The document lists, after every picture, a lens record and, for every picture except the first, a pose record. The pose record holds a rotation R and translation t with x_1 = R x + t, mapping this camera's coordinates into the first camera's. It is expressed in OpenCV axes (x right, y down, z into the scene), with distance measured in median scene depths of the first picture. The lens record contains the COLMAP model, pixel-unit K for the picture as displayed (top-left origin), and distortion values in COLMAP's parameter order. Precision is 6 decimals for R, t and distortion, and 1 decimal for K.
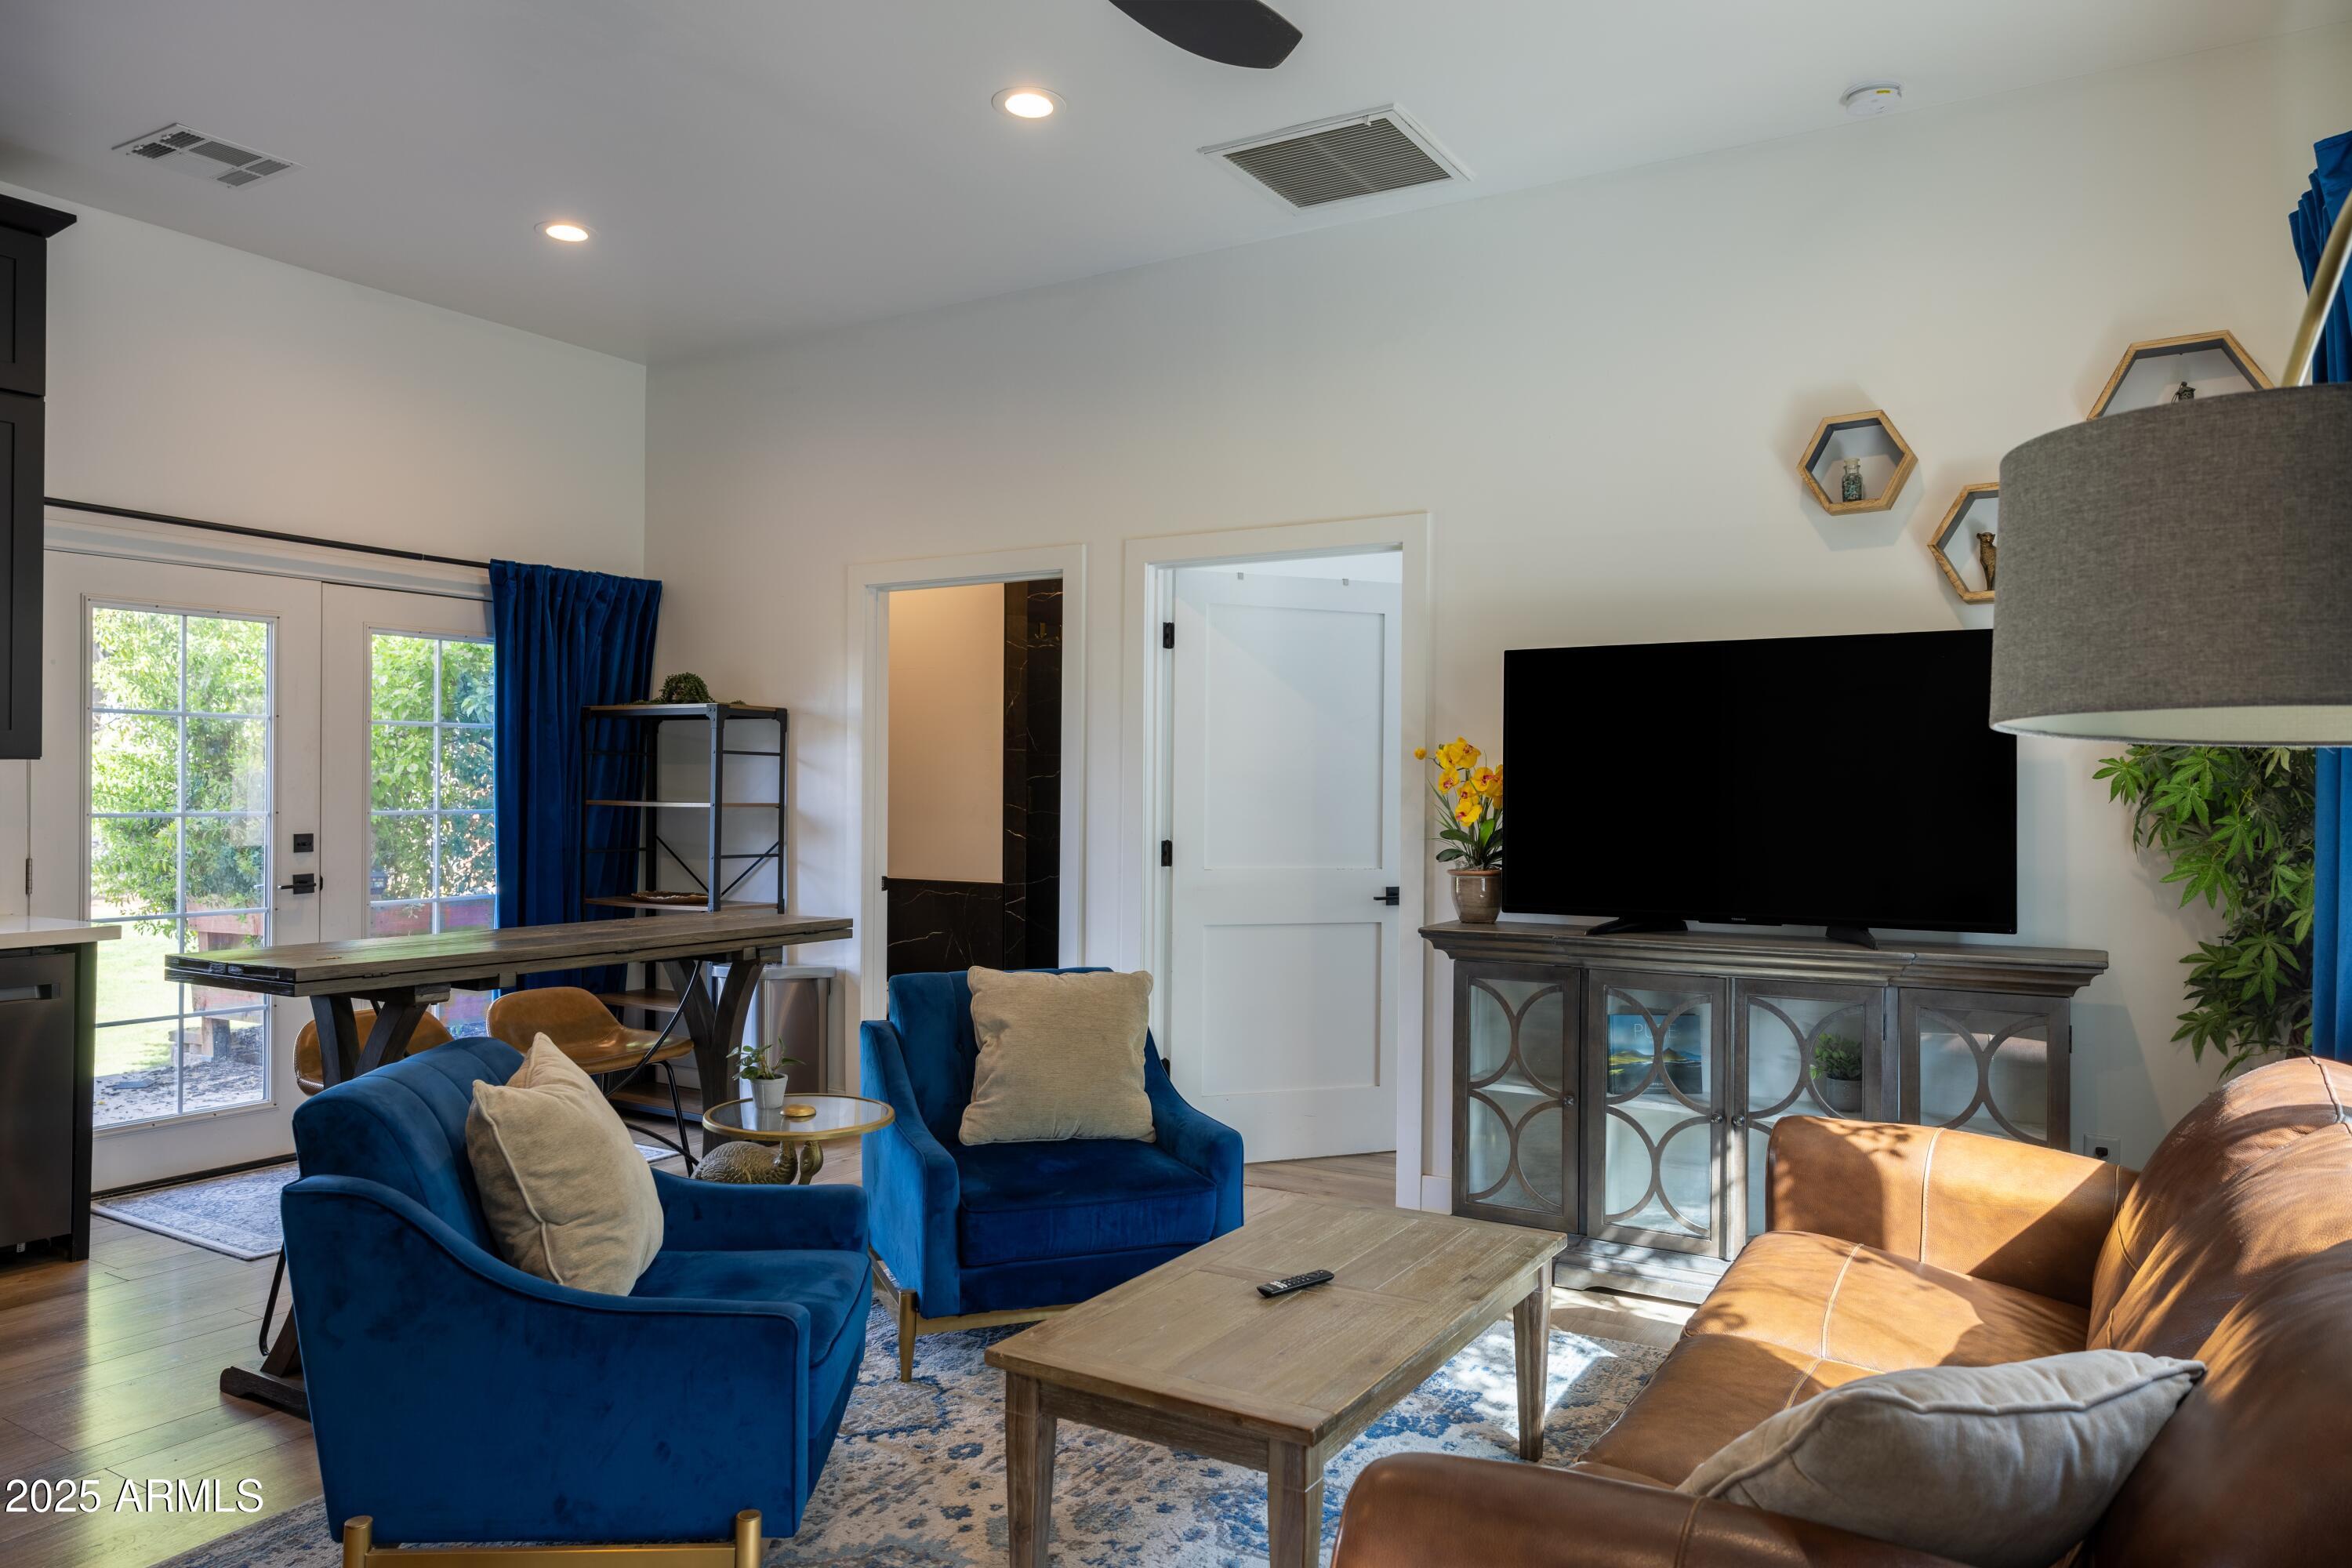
lens RADIAL K [[1587.5, 0, 1170.6], [0, 1587.5, 781.0], [0, 0, 1]] dist [0.009294, 0.002030]
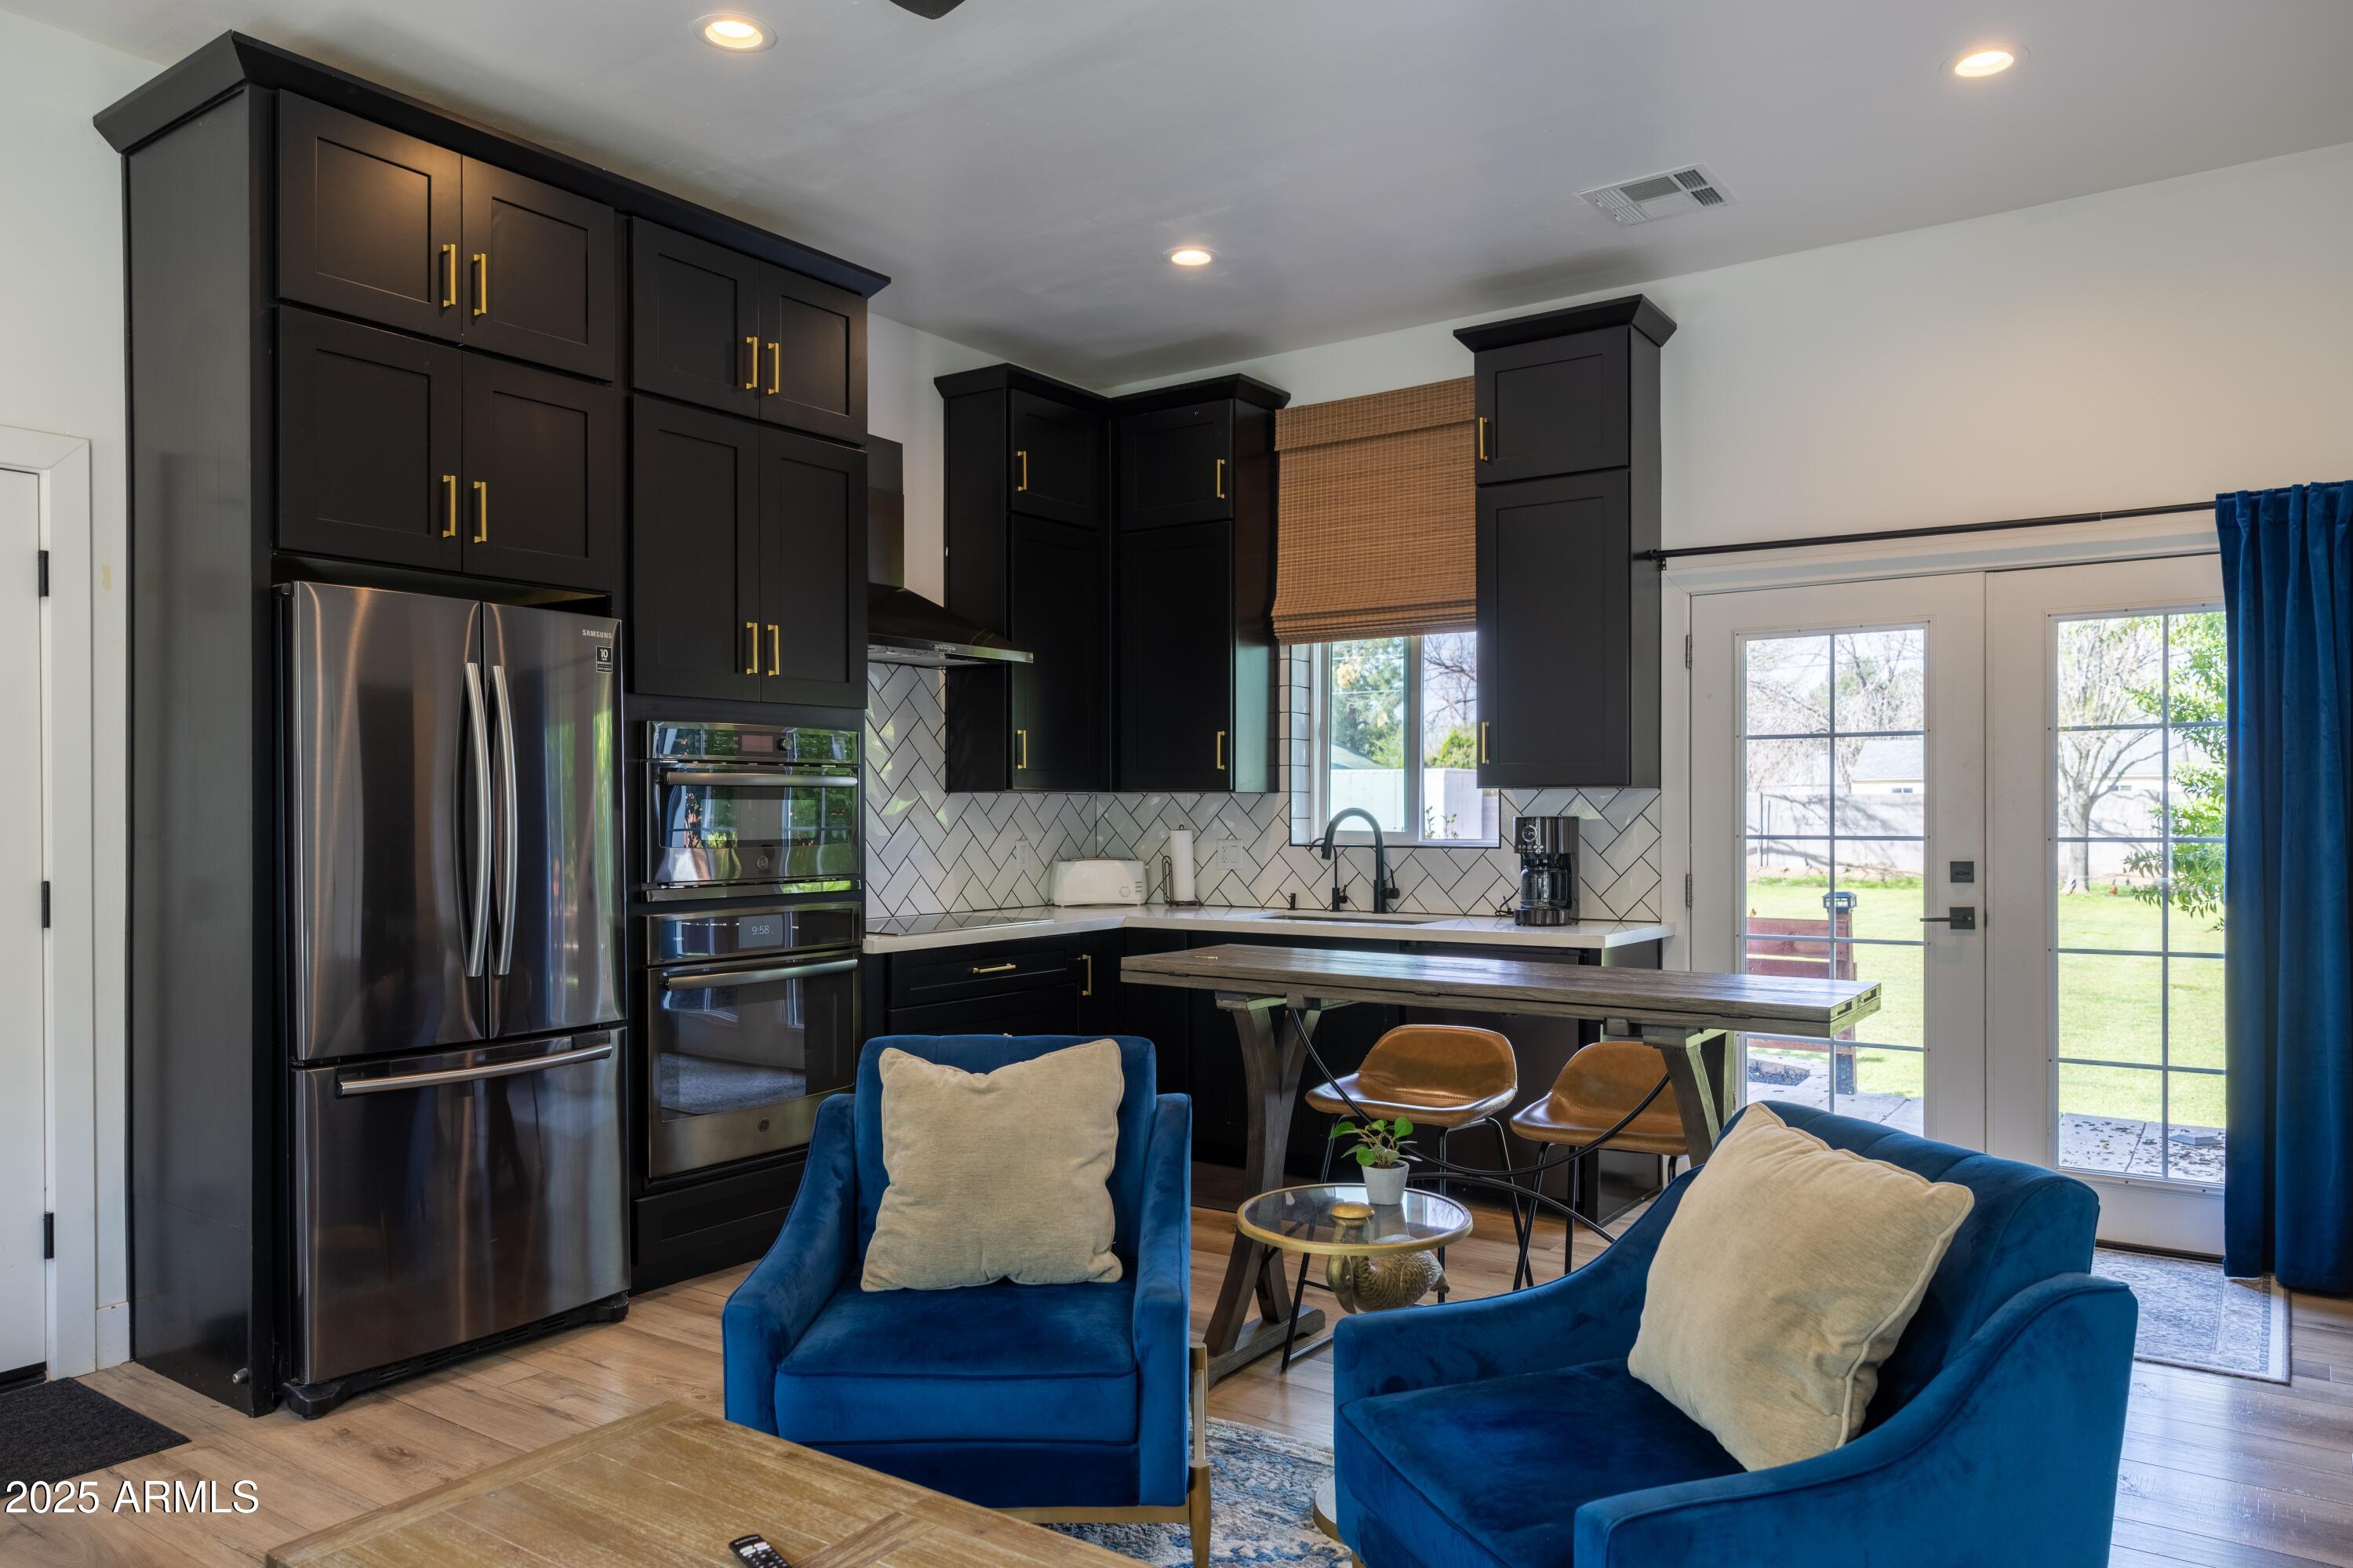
lens RADIAL K [[1588.2, 0, 1168.4], [0, 1588.2, 808.8], [0, 0, 1]] dist [0.009294, 0.002030]
pose [[-0.054370, -0.011547, -0.998454, 0.361053], [0.005207, 0.999916, -0.011848, 0.012258], [0.998507, -0.005844, -0.054305, 0.612361]]
